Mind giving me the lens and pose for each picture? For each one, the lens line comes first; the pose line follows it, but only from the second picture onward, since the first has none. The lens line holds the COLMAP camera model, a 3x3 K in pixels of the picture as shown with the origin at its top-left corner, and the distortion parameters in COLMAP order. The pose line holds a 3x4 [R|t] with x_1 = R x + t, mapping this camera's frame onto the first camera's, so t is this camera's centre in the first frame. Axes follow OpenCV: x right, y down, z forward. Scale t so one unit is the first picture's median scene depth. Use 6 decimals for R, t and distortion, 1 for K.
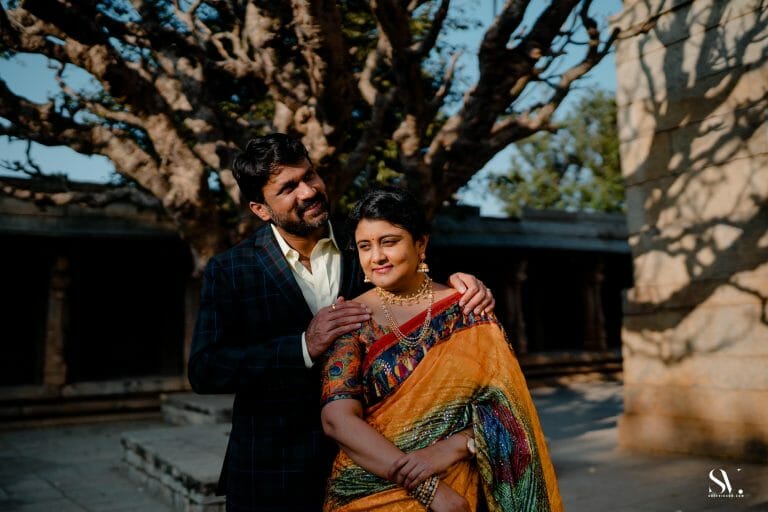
lens RADIAL K [[742.6, 0, 385.7], [0, 742.6, 249.8], [0, 0, 1]] dist [-0.095745, 0.162122]
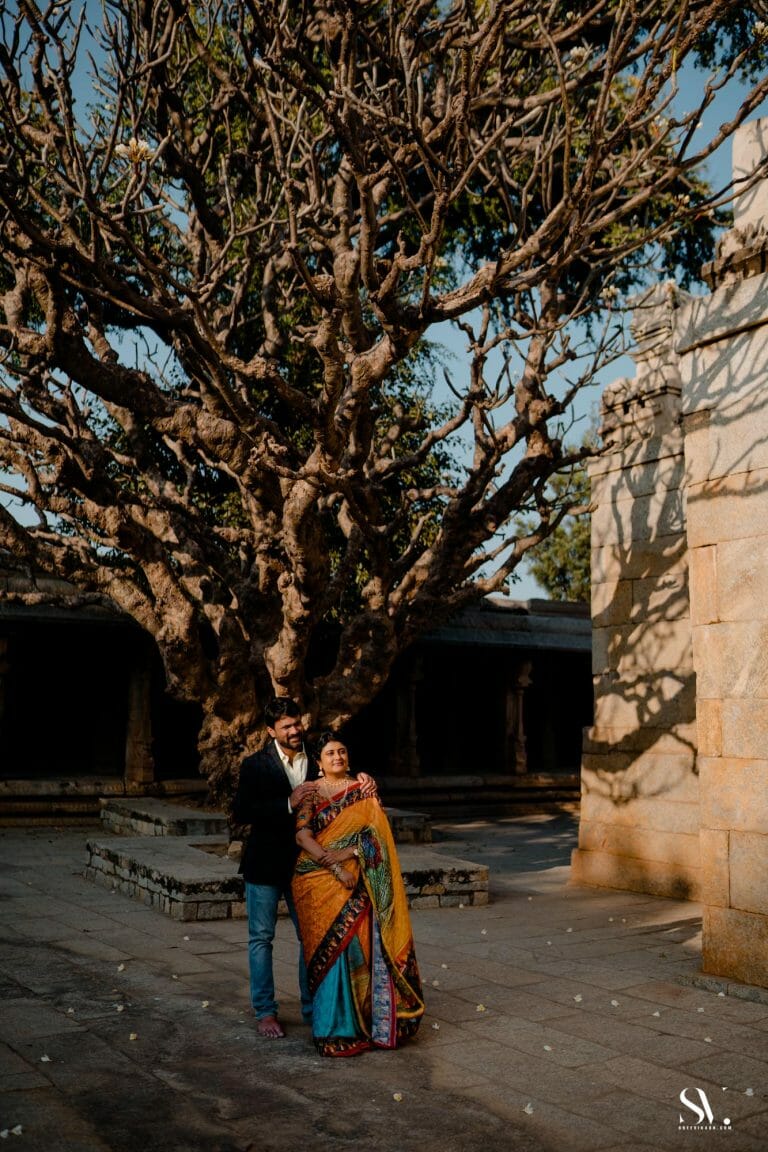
lens RADIAL K [[1113.9, 0, 372.1], [0, 1113.9, 583.2], [0, 0, 1]] dist [-0.095745, 0.162122]
pose [[0.998350, 0.056793, -0.008452, 0.034426], [-0.056828, 0.998376, -0.003961, -0.139198], [0.008213, 0.004435, 0.999956, -0.610587]]
